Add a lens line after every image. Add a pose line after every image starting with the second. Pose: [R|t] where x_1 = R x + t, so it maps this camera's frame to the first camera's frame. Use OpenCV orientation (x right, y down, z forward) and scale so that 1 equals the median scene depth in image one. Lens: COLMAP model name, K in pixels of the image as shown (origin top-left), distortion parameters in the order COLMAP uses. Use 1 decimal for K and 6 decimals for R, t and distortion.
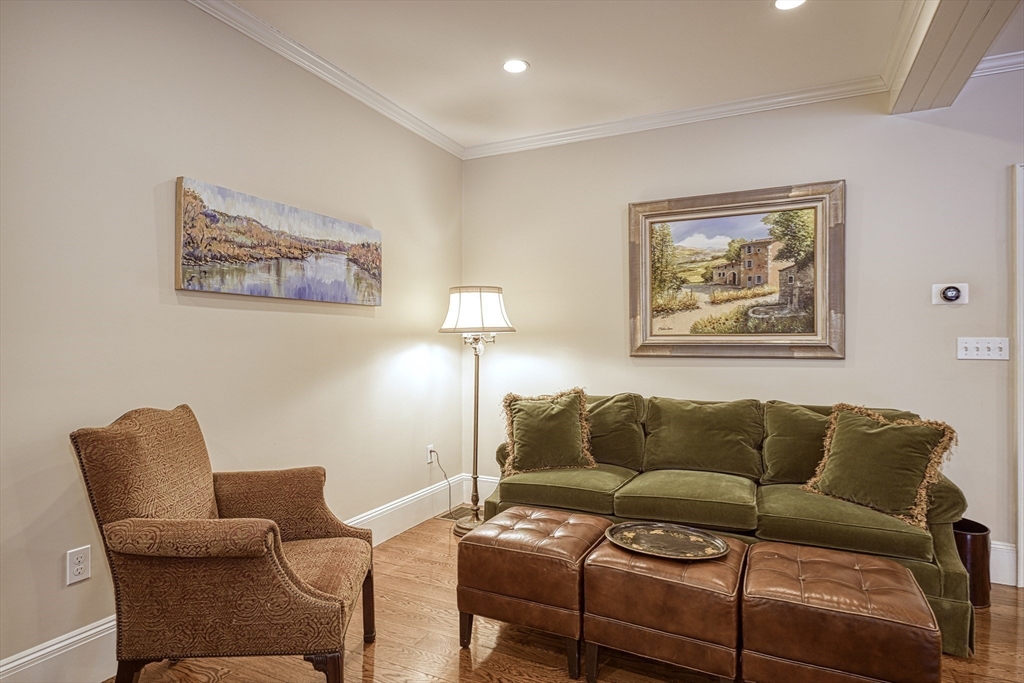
lens RADIAL K [[569.0, 0, 512.2], [0, 569.0, 339.8], [0, 0, 1]] dist [0.012950, -0.002457]
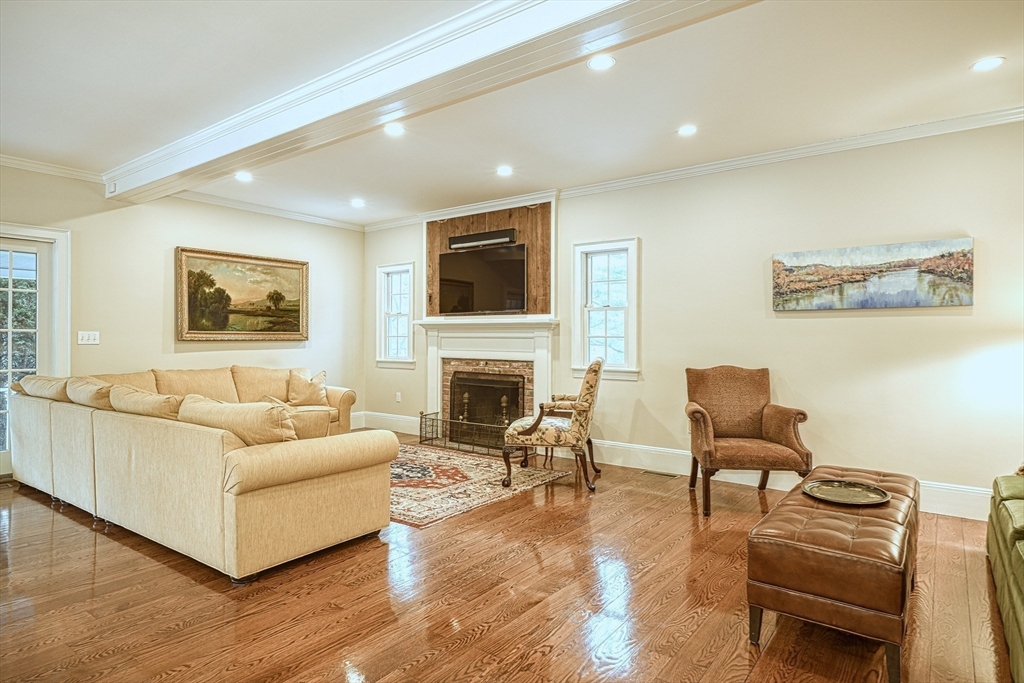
lens RADIAL K [[569.0, 0, 515.3], [0, 569.0, 340.8], [0, 0, 1]] dist [0.012950, -0.002457]
pose [[-0.188953, 0.005042, -0.981973, 1.256619], [0.003763, 0.999983, 0.004411, 0.002798], [0.981979, -0.002862, -0.188969, 0.406101]]
